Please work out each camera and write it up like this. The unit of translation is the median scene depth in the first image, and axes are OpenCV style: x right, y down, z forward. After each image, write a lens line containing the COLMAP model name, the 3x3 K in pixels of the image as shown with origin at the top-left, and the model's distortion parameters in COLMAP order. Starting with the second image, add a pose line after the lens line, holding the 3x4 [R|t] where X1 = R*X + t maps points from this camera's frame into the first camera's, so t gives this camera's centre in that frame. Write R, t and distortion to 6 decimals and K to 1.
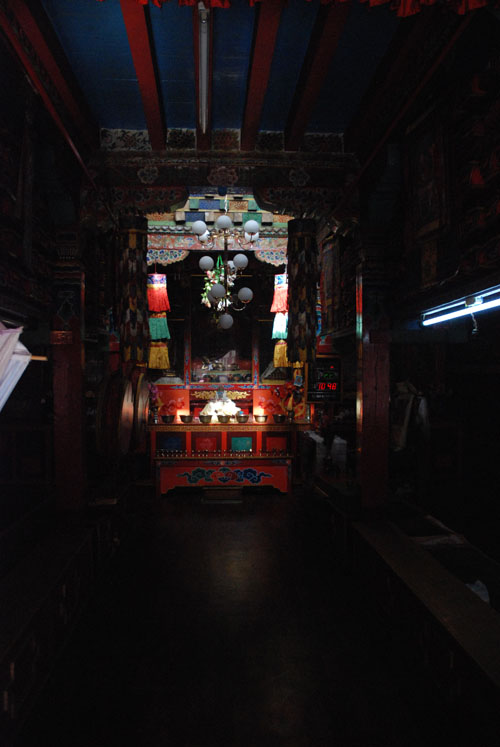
lens RADIAL K [[580.7, 0, 257.5], [0, 580.7, 372.6], [0, 0, 1]] dist [-0.171077, 0.156821]
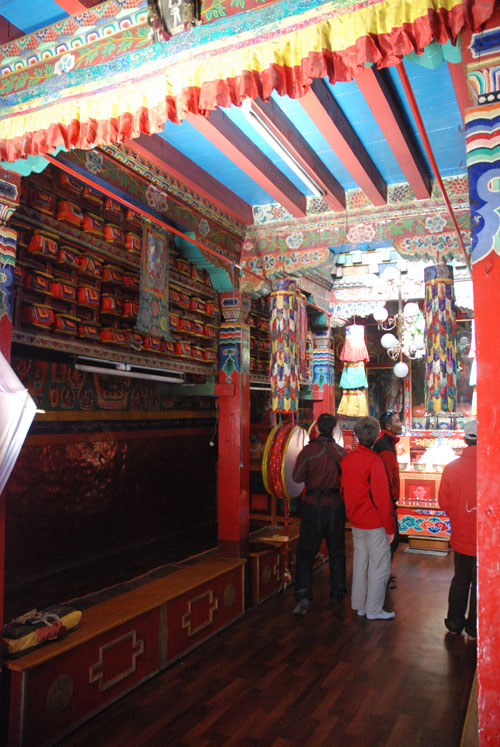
lens RADIAL K [[580.7, 0, 257.5], [0, 580.7, 372.6], [0, 0, 1]] dist [-0.171077, 0.156821]
pose [[0.865470, -0.027145, -0.500225, 0.296884], [-0.011635, 0.997172, -0.074243, -0.008679], [0.500826, 0.070076, 0.862707, 0.015501]]
